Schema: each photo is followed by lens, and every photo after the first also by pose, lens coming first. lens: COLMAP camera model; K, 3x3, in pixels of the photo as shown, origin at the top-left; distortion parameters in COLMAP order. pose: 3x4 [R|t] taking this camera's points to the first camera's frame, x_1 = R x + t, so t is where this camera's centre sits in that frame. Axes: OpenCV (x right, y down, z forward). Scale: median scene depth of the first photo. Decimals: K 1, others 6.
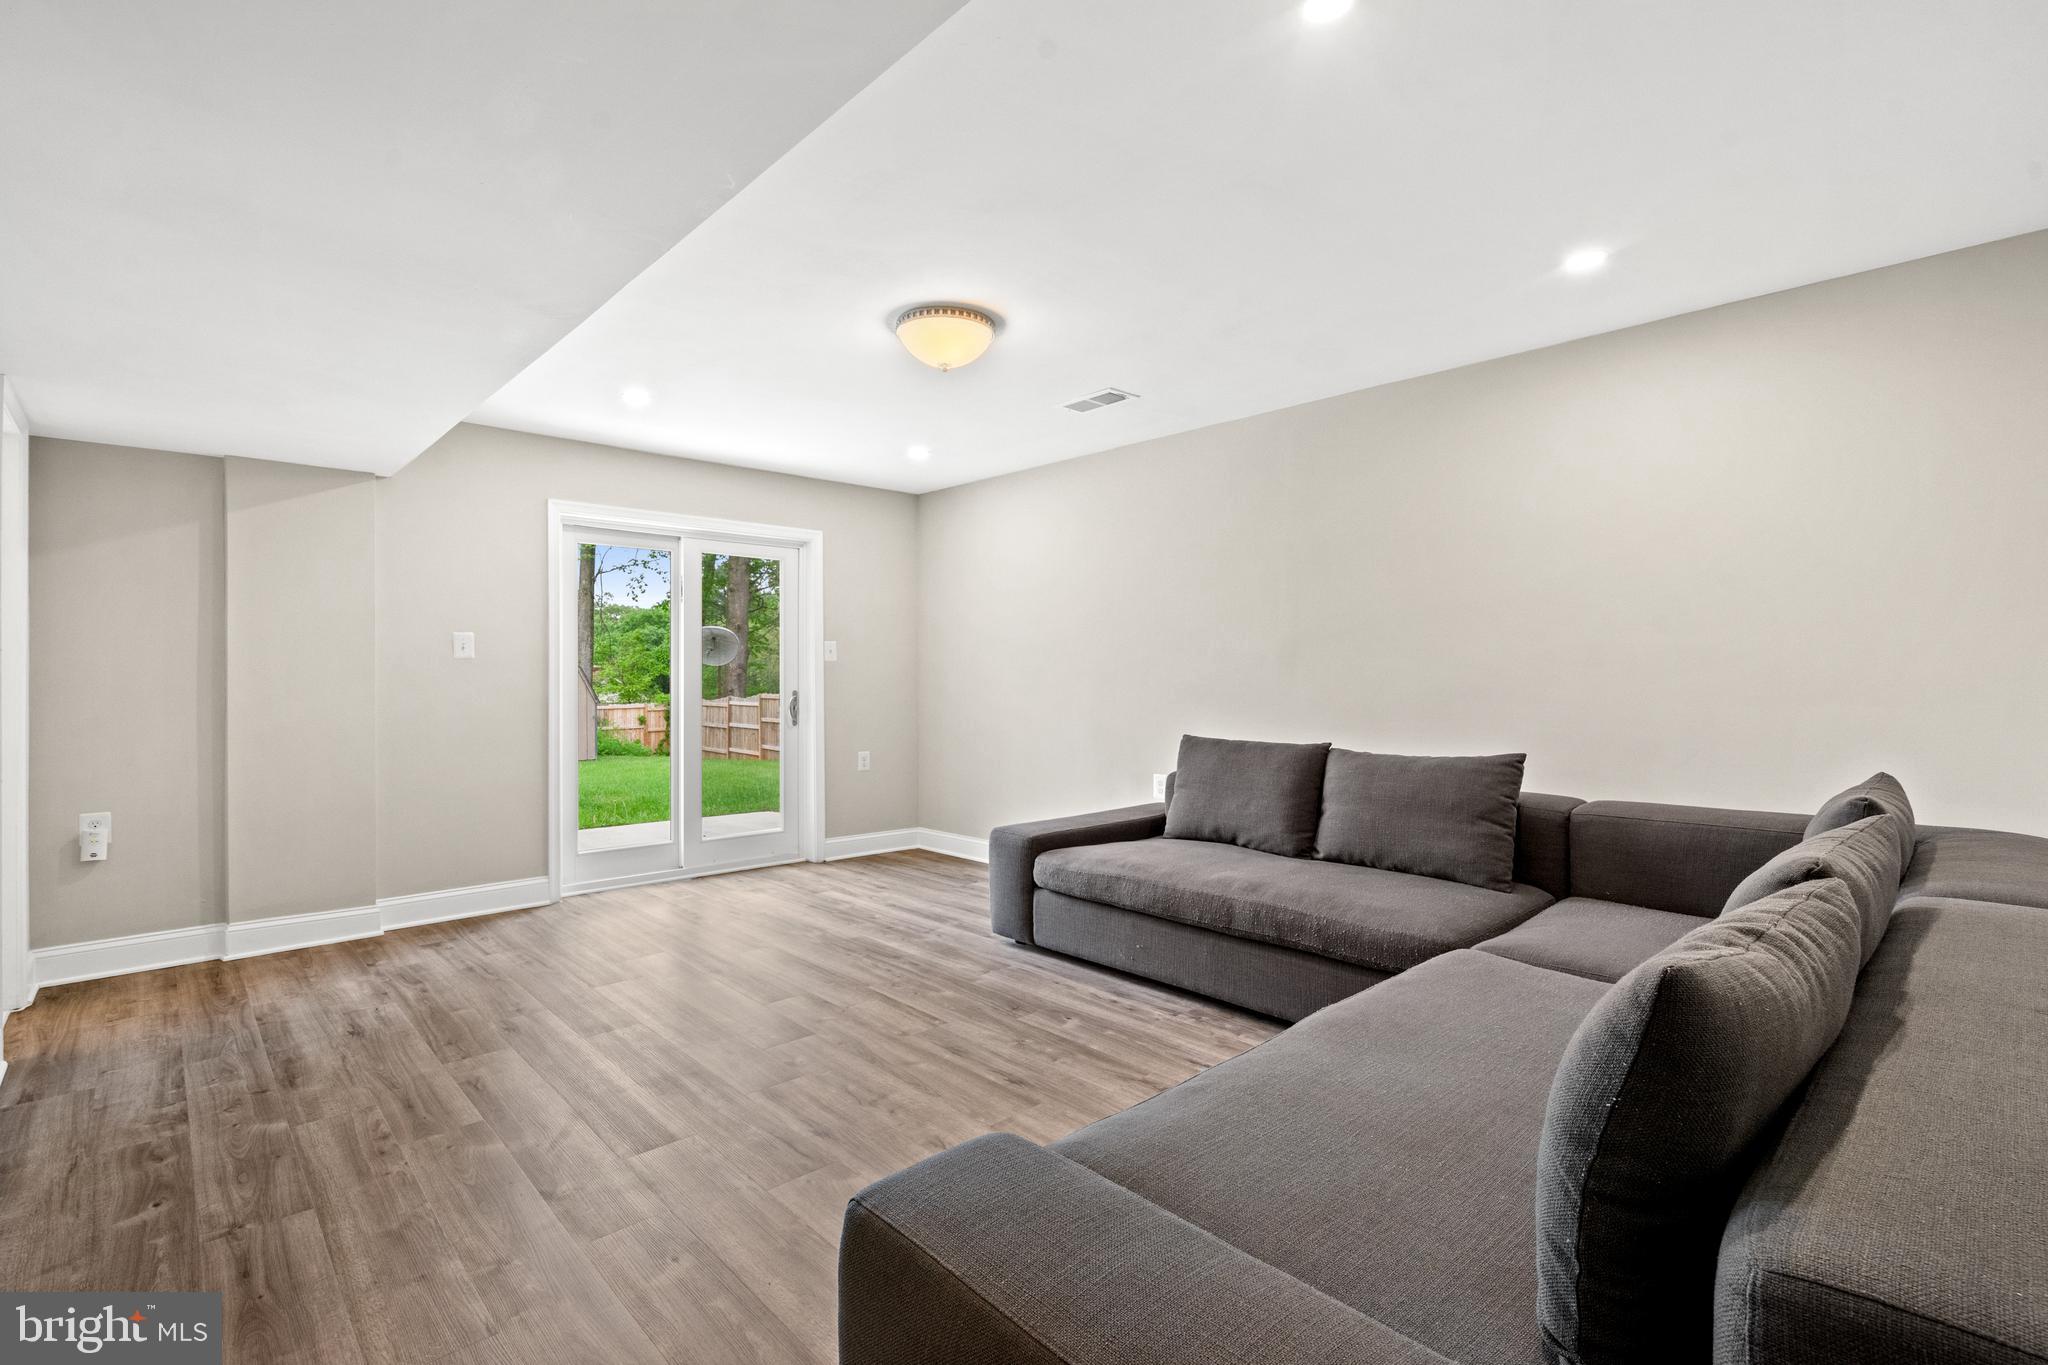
lens RADIAL K [[923.1, 0, 1020.7], [0, 923.1, 691.3], [0, 0, 1]] dist [-0.000636, 0.000376]
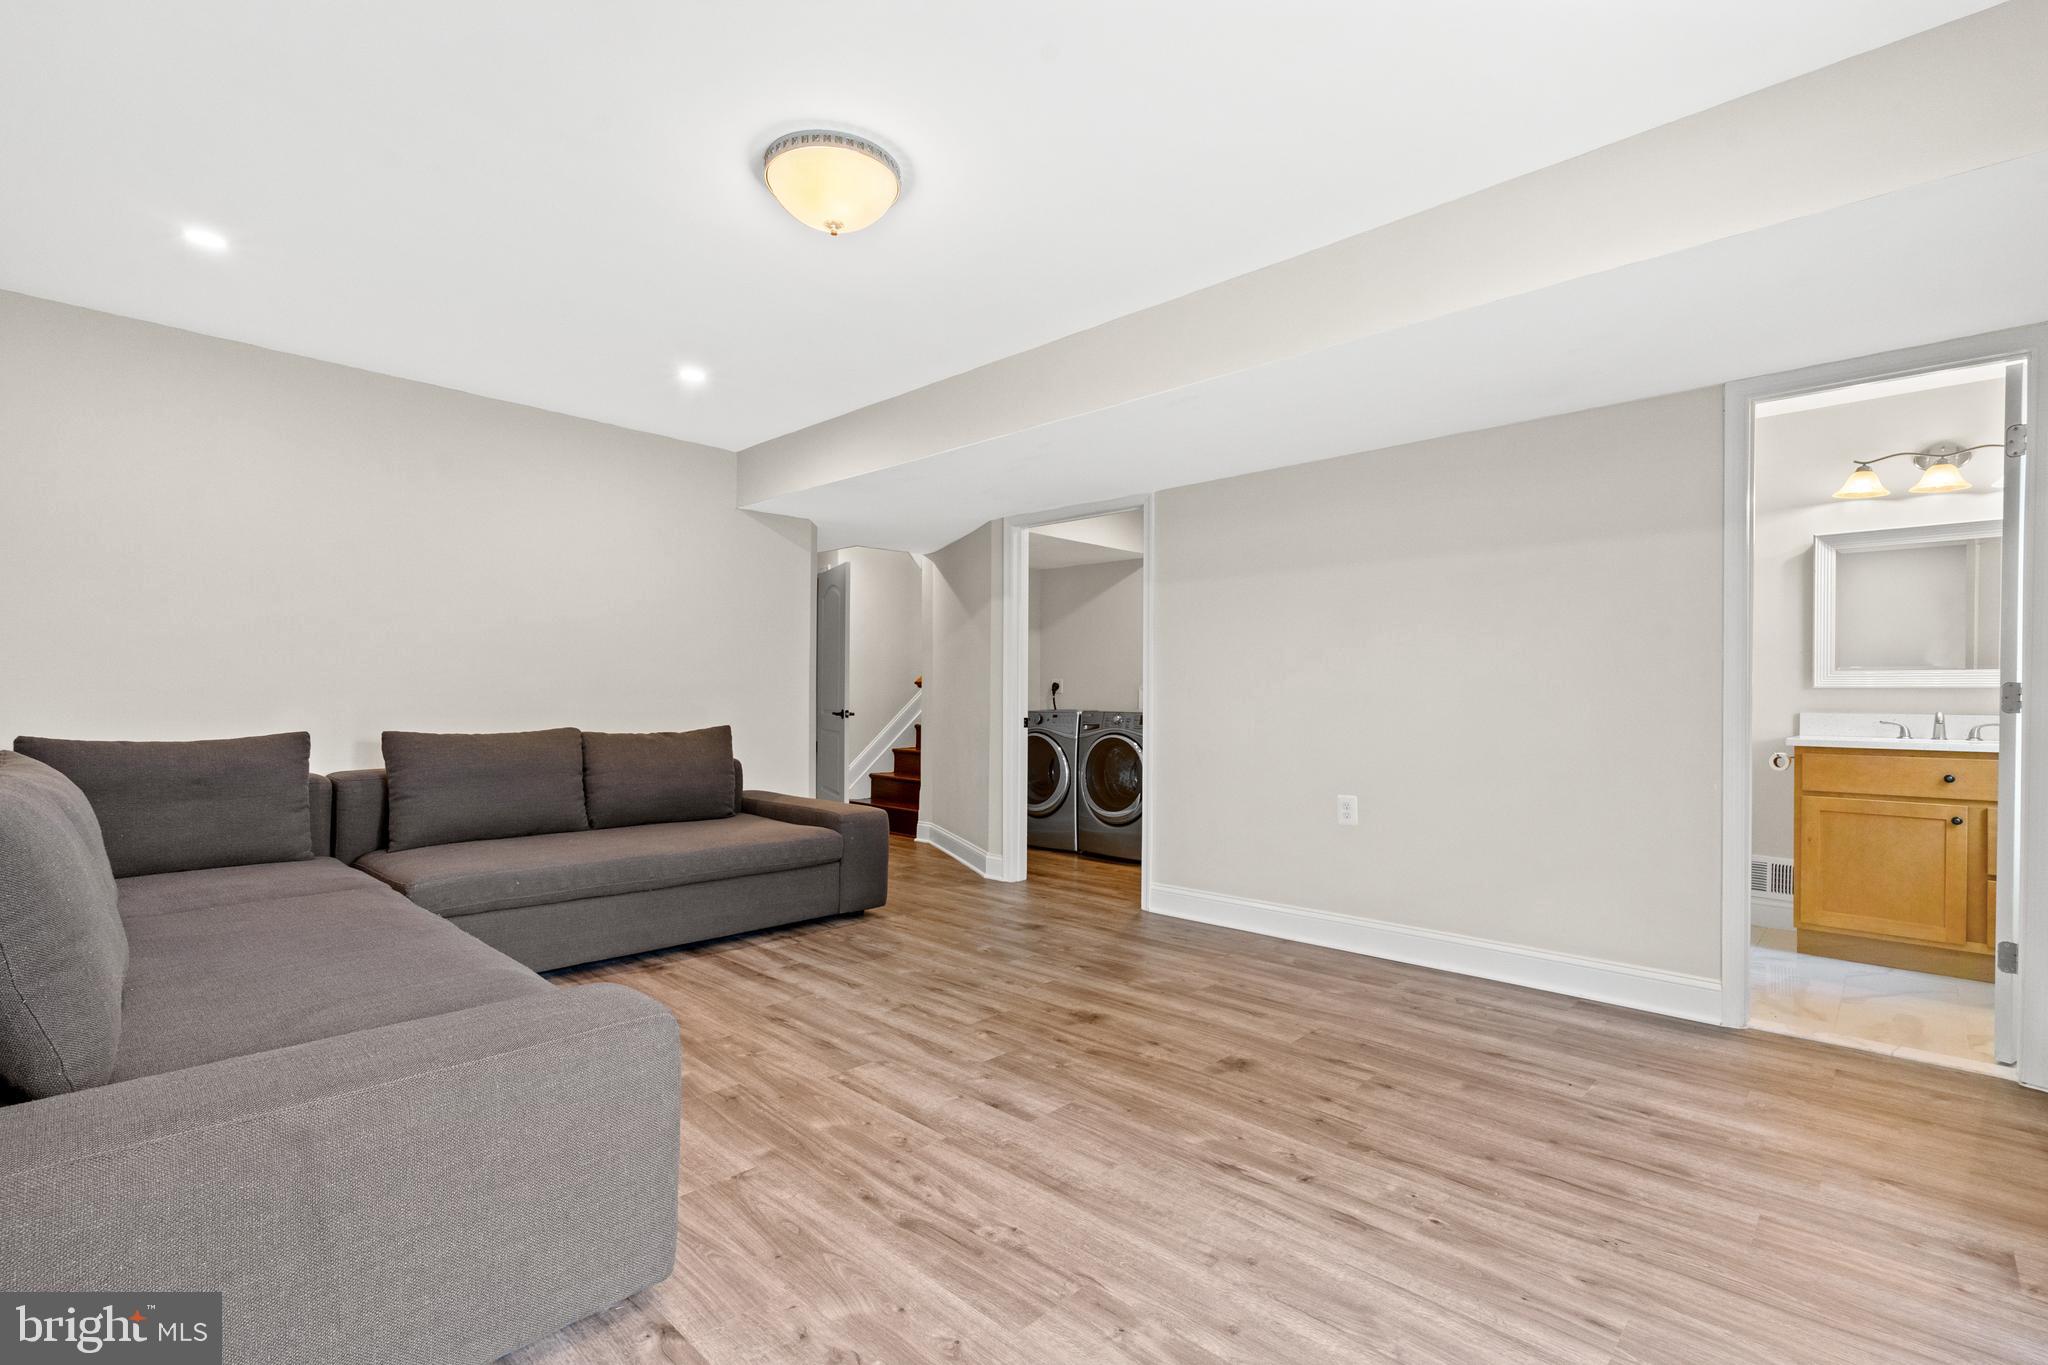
lens RADIAL K [[923.1, 0, 1020.7], [0, 923.1, 691.3], [0, 0, 1]] dist [-0.000636, 0.000376]
pose [[-0.998652, -0.004852, -0.051685, -0.213290], [-0.005288, 0.999952, 0.008300, 0.011786], [0.051643, 0.008563, -0.998629, 1.898367]]
